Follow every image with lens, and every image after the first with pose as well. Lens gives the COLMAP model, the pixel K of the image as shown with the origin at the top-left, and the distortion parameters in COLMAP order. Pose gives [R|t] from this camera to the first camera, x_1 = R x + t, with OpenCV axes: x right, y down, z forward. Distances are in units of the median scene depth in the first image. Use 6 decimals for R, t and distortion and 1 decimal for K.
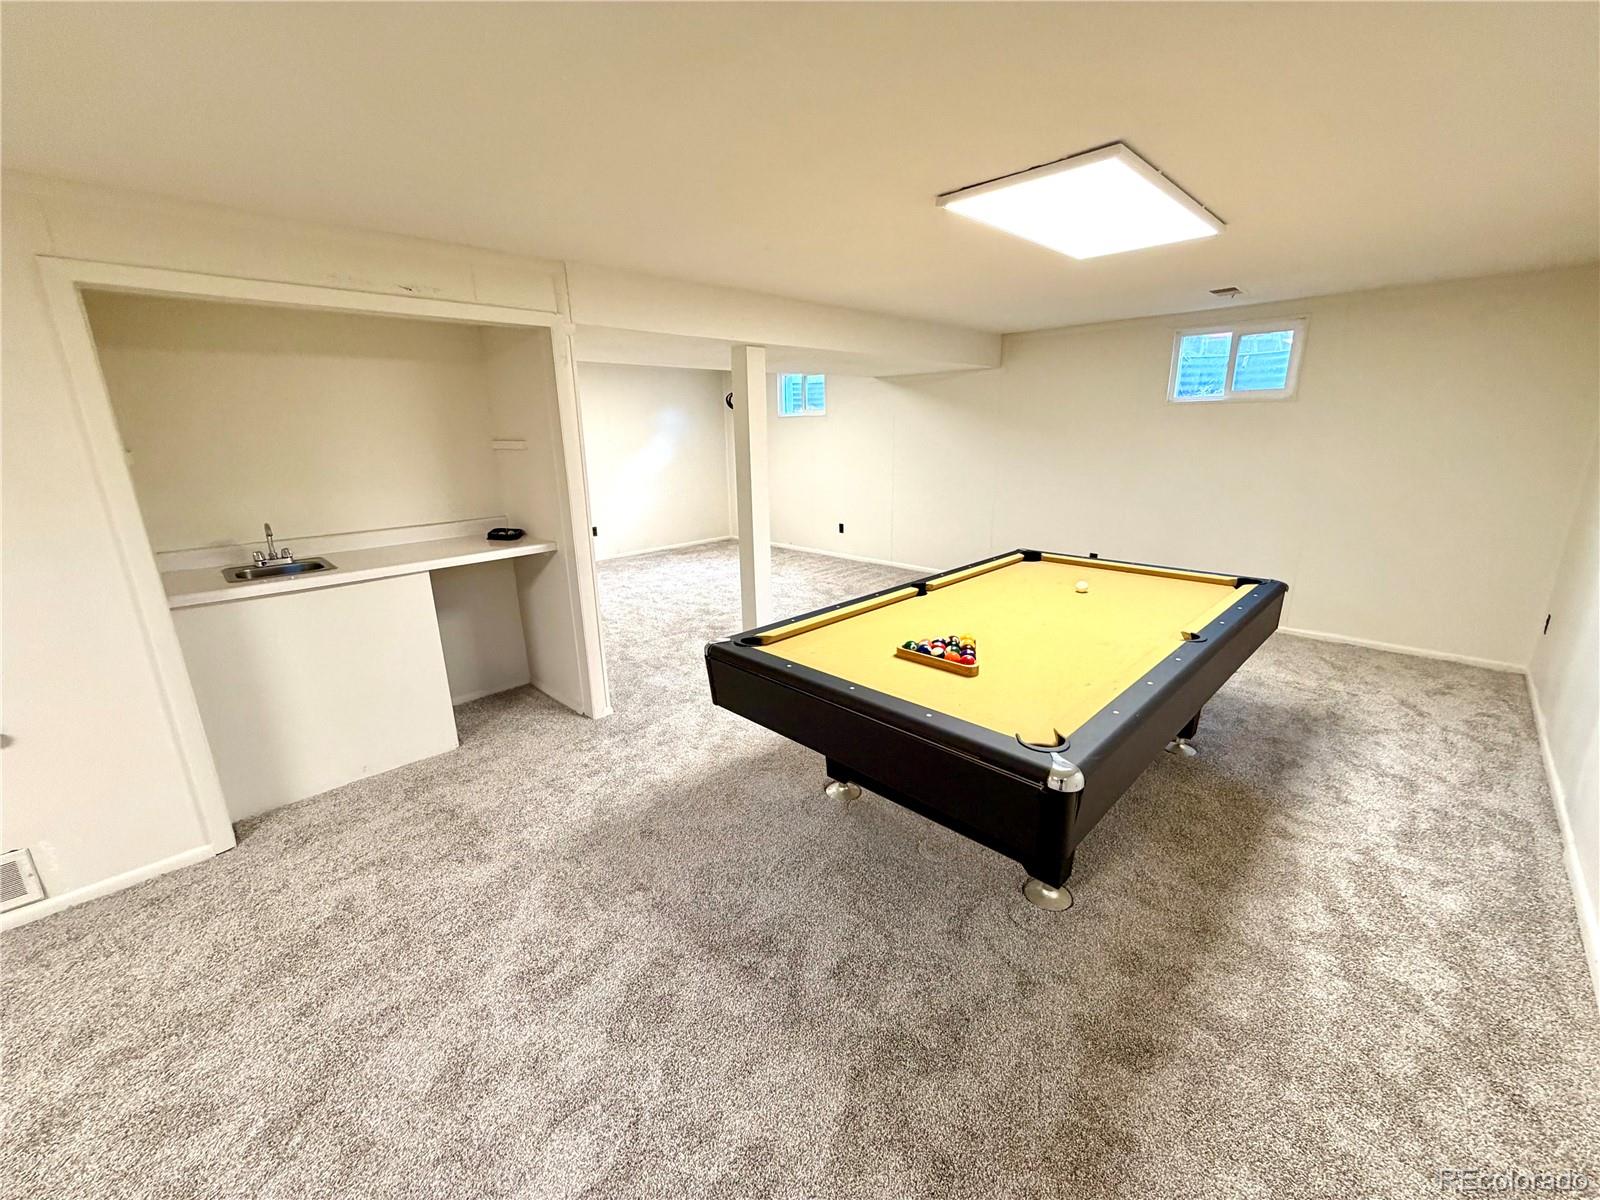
lens RADIAL K [[641.2, 0, 796.7], [0, 641.2, 602.3], [0, 0, 1]] dist [-0.000877, -0.000060]
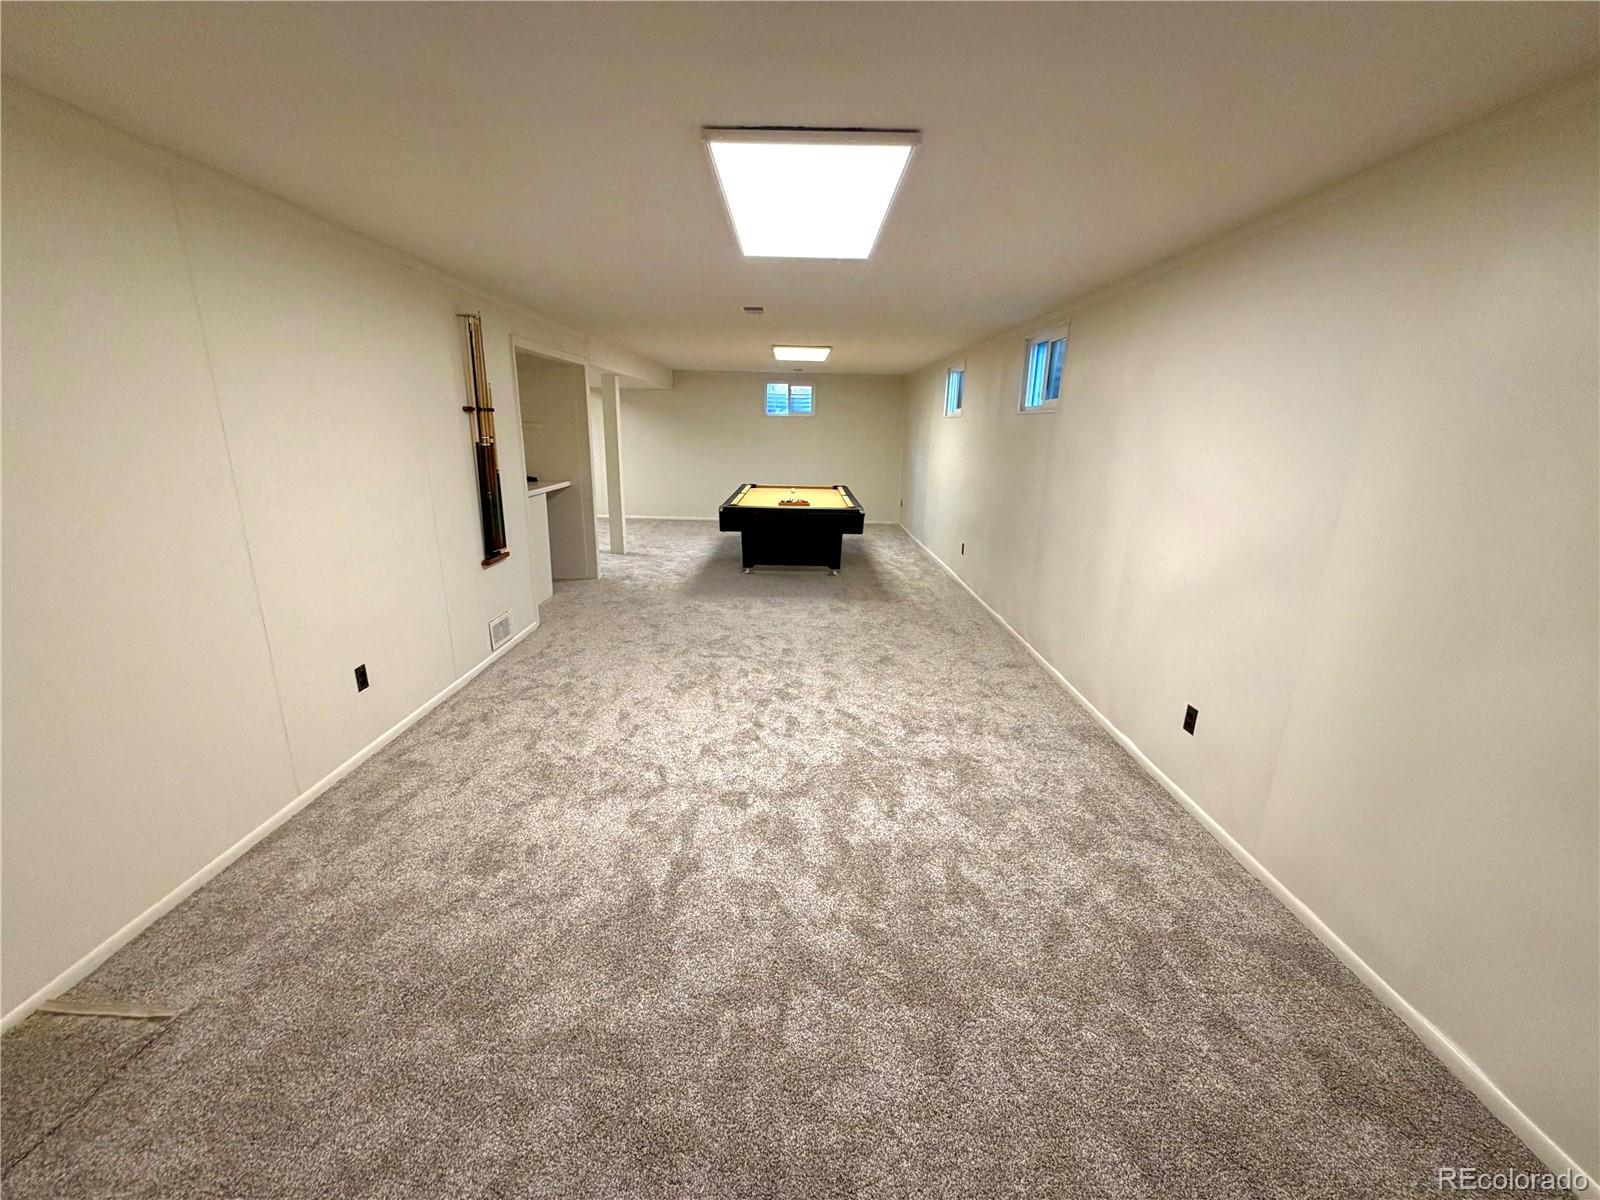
lens RADIAL K [[641.2, 0, 796.7], [0, 641.2, 602.3], [0, 0, 1]] dist [-0.000877, -0.000060]
pose [[0.708497, -0.157547, 0.687903, -1.382322], [0.157854, 0.985444, 0.063111, 0.260530], [-0.687833, 0.063874, 0.723054, -0.813212]]
